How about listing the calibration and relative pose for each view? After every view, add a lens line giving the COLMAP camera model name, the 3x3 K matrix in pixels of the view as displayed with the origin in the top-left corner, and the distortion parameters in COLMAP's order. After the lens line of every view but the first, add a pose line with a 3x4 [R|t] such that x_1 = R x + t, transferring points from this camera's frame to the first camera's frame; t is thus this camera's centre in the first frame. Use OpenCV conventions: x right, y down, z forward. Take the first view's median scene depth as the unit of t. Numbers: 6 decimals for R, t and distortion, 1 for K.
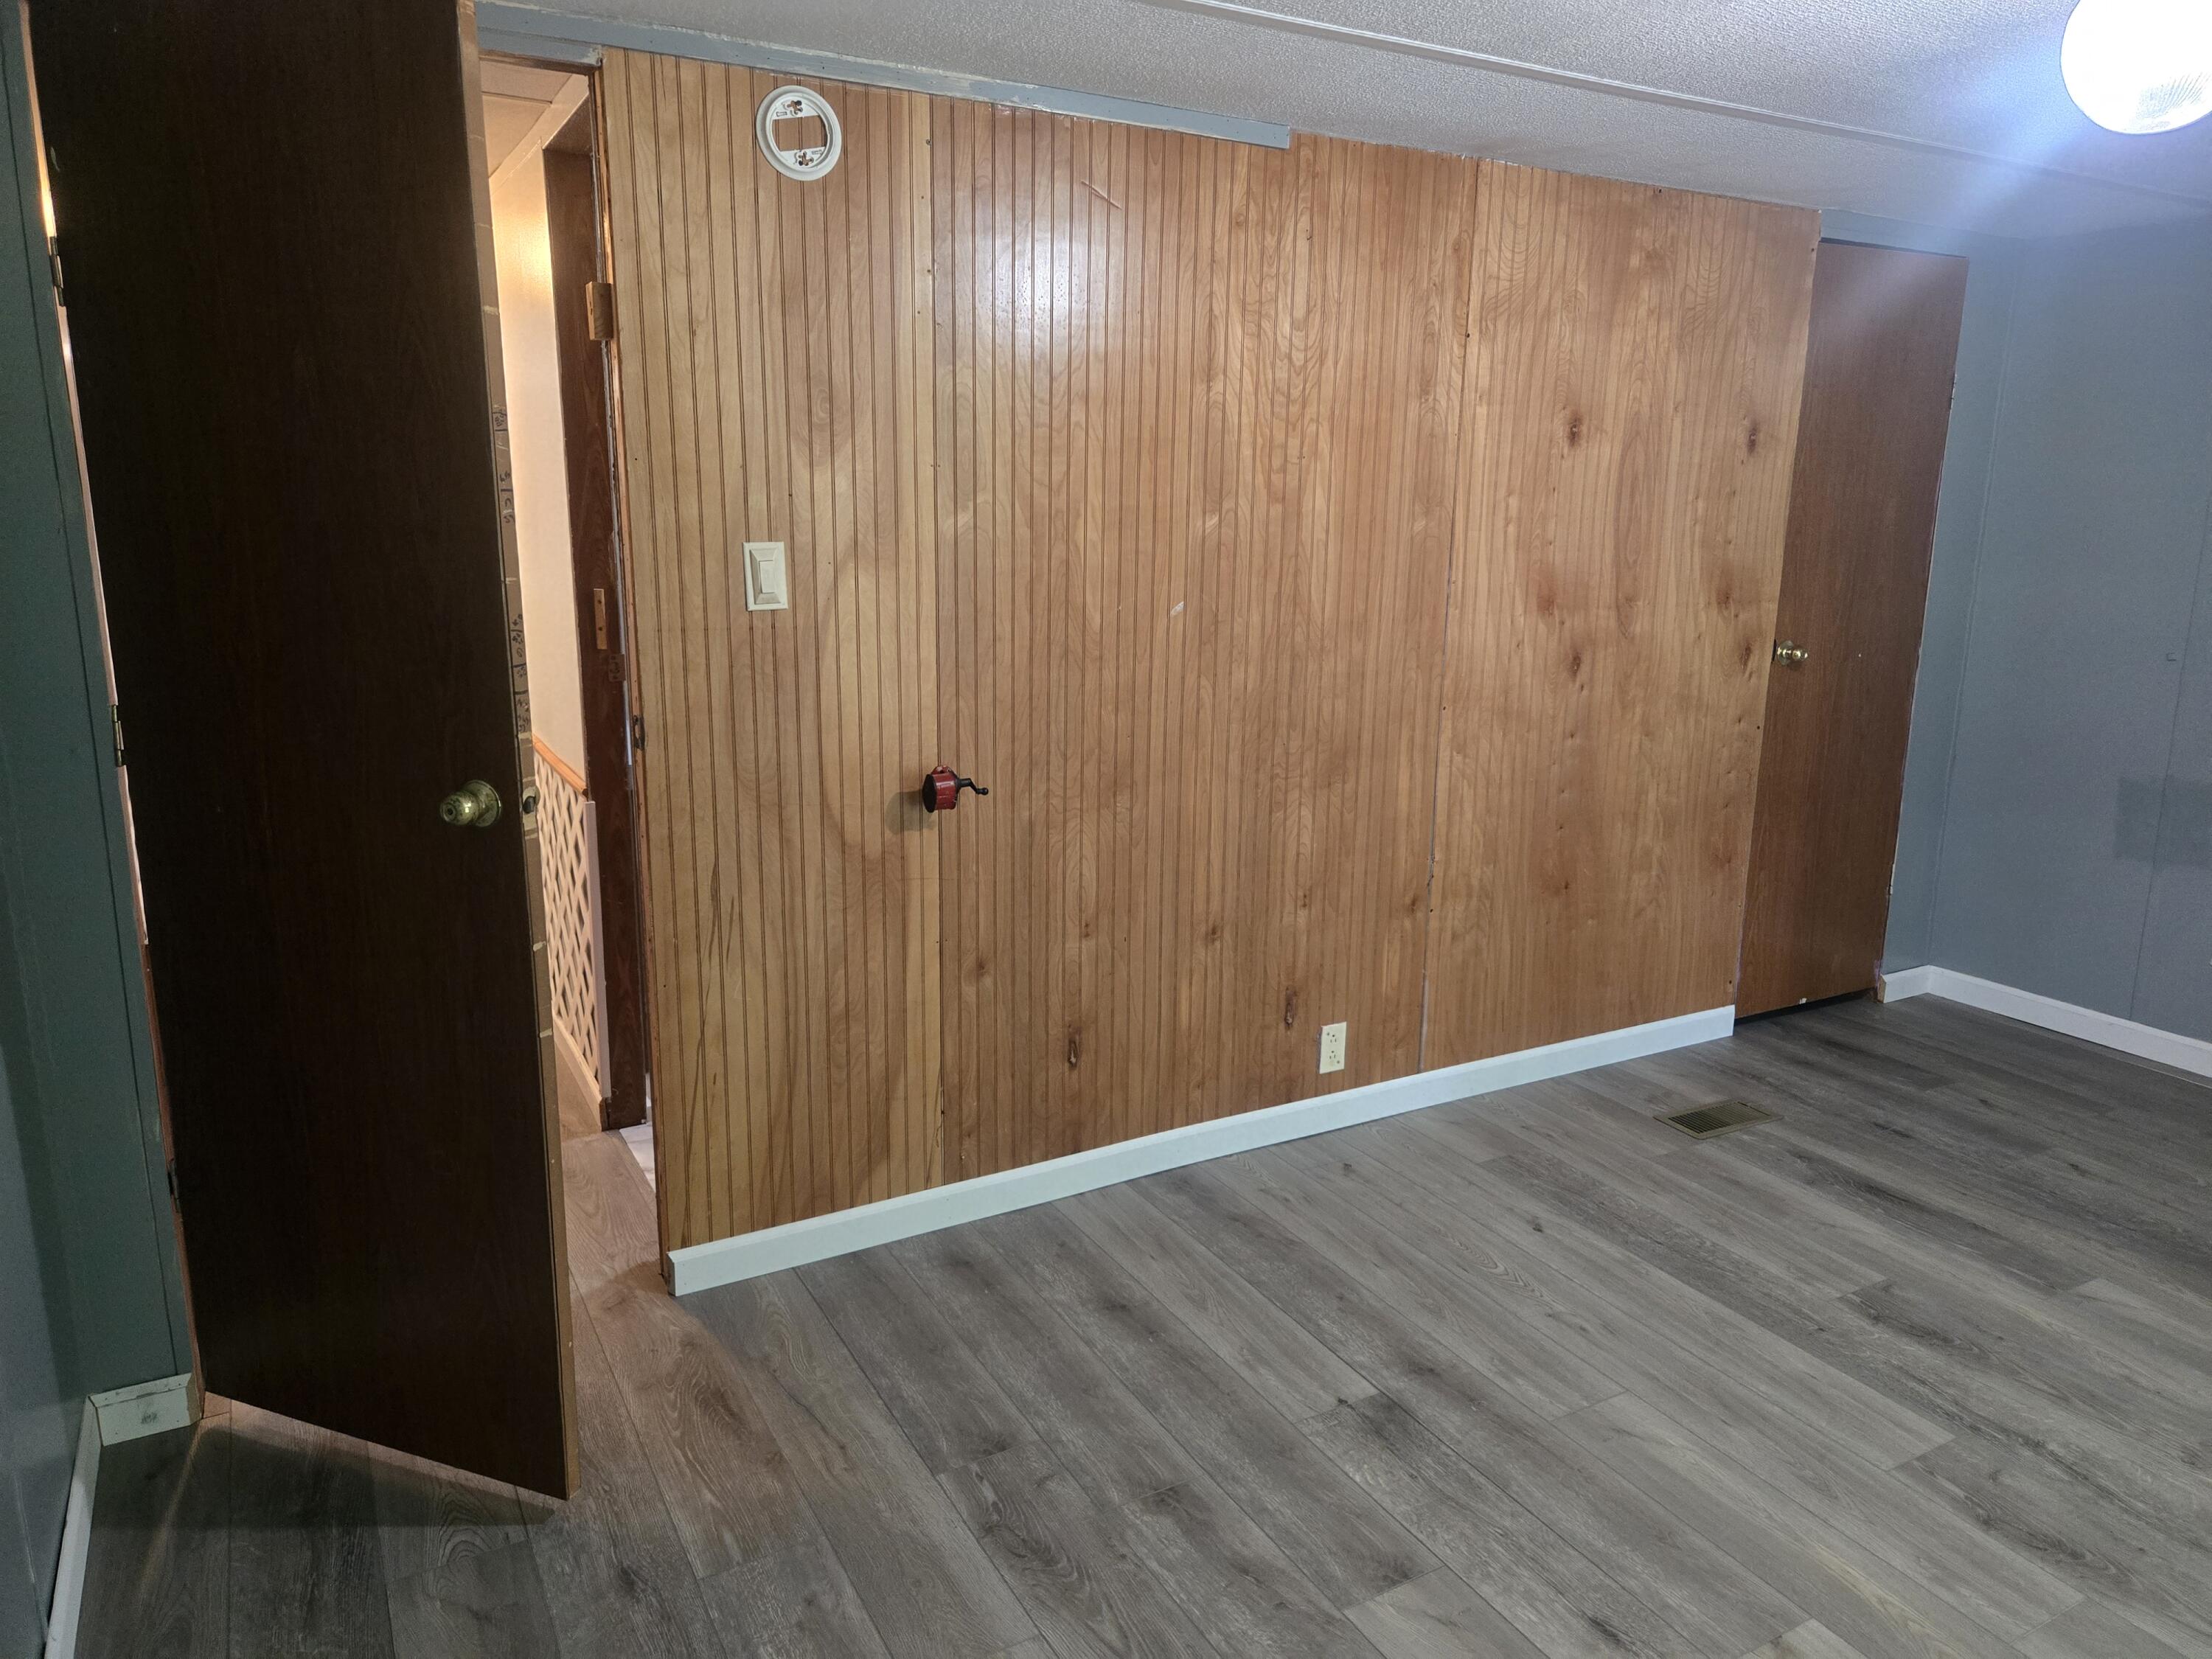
lens RADIAL K [[1487.9, 0, 1104.0], [0, 1487.9, 827.3], [0, 0, 1]] dist [0.006665, -0.000346]
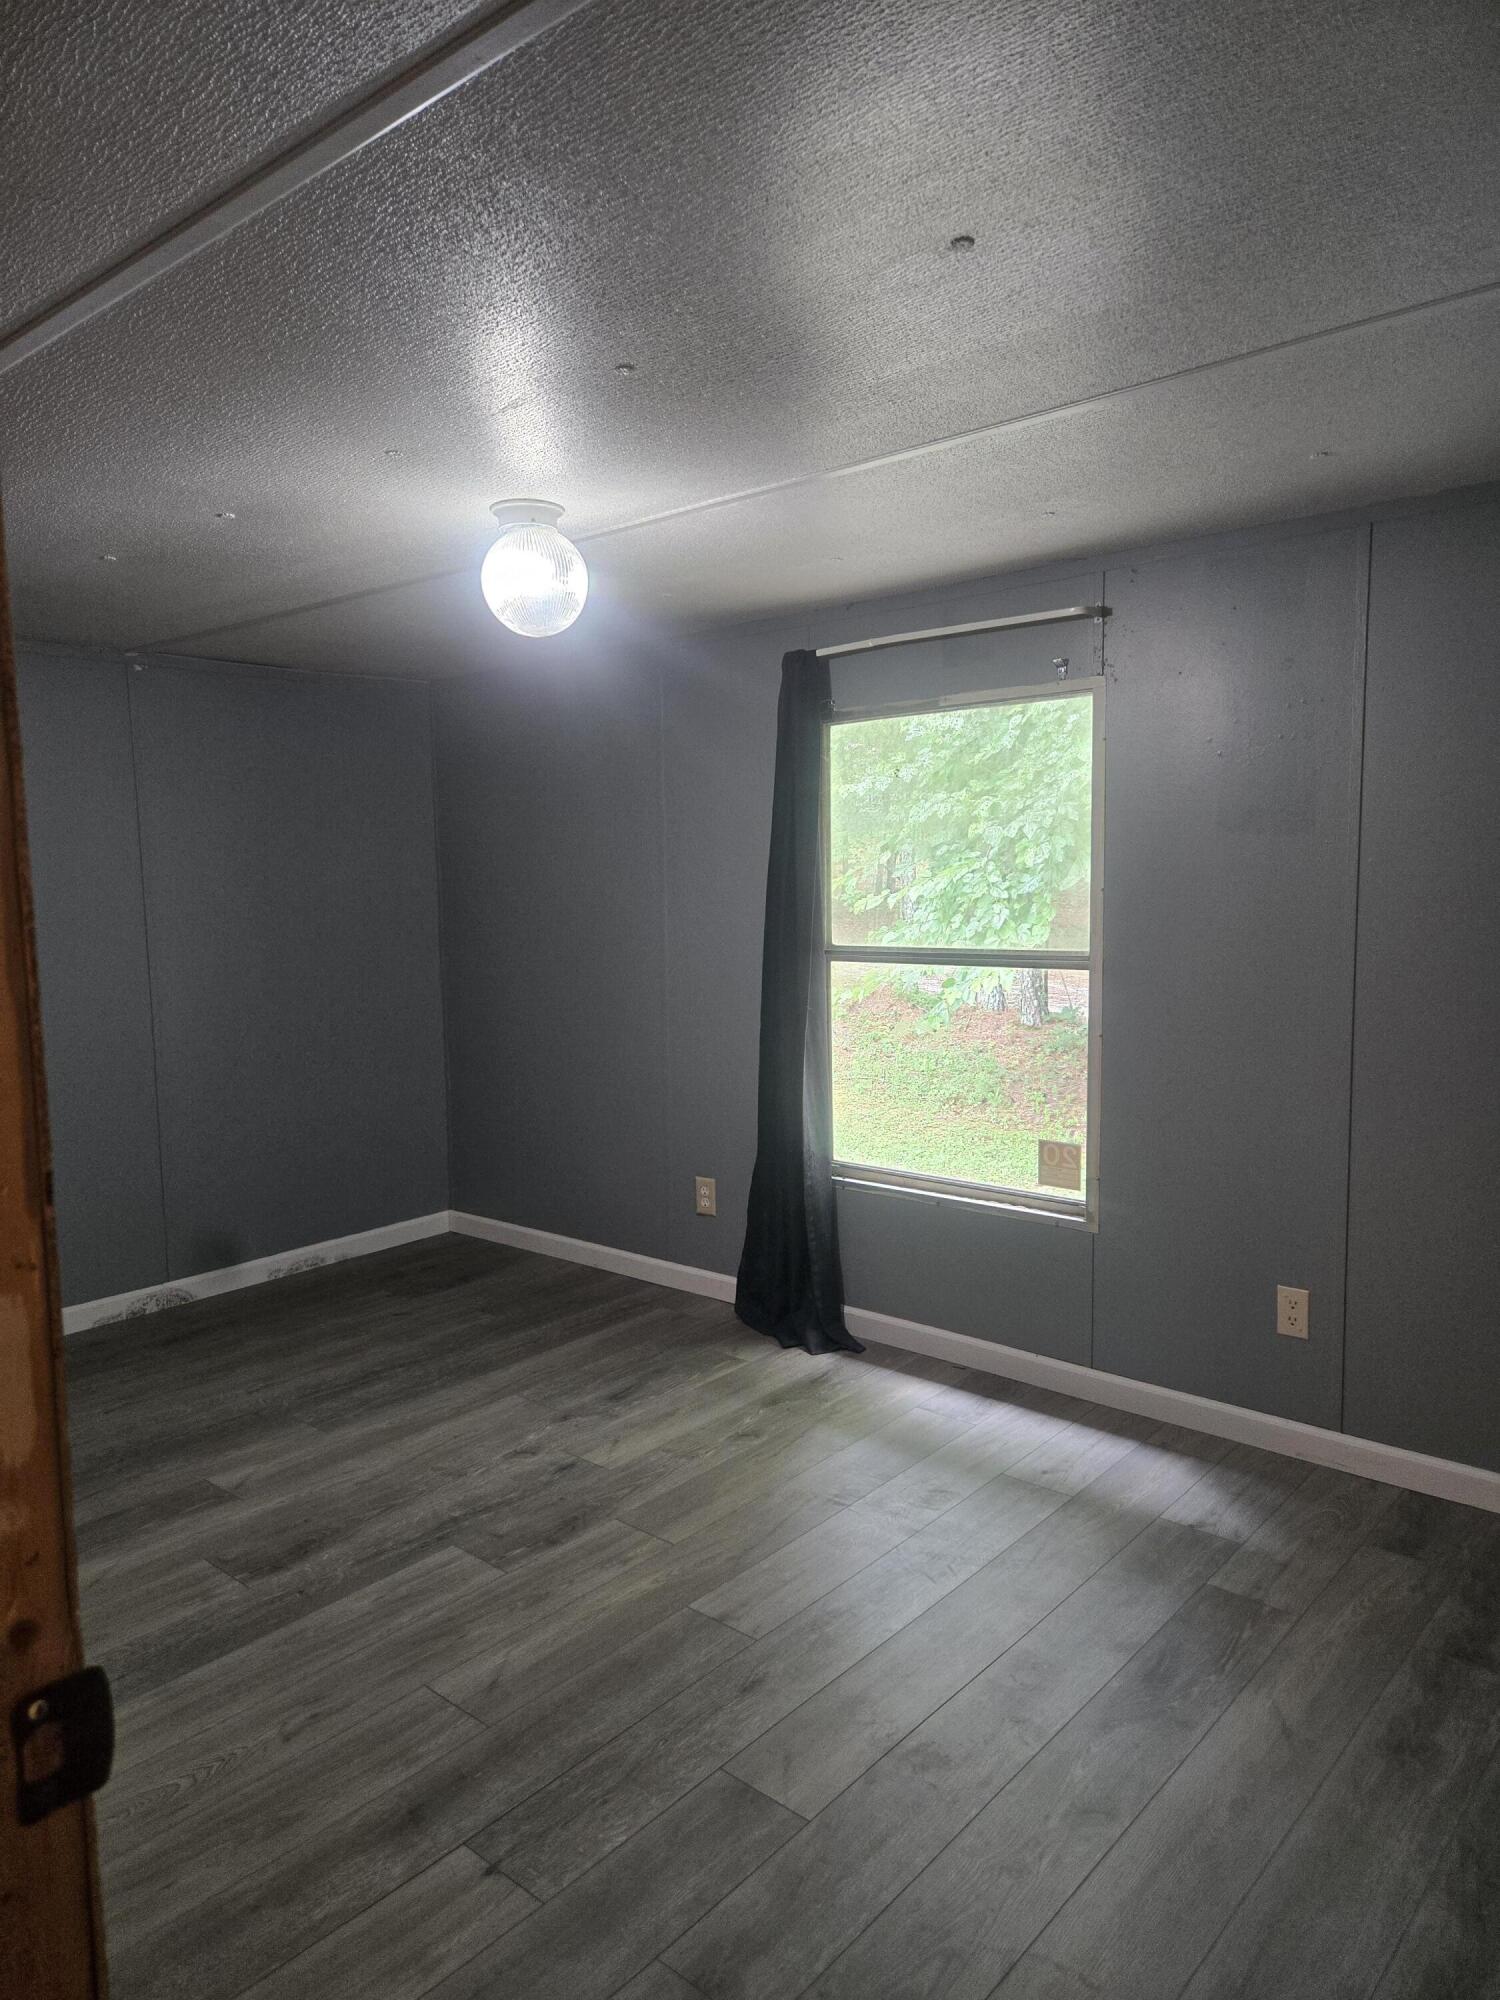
lens RADIAL K [[1345.3, 0, 748.4], [0, 1345.3, 1001.3], [0, 0, 1]] dist [0.006665, -0.000346]
pose [[-0.351215, -0.093454, 0.931619, -0.568674], [0.222010, 0.958318, 0.179828, -0.205751], [-0.909593, 0.269987, -0.315828, 0.955071]]
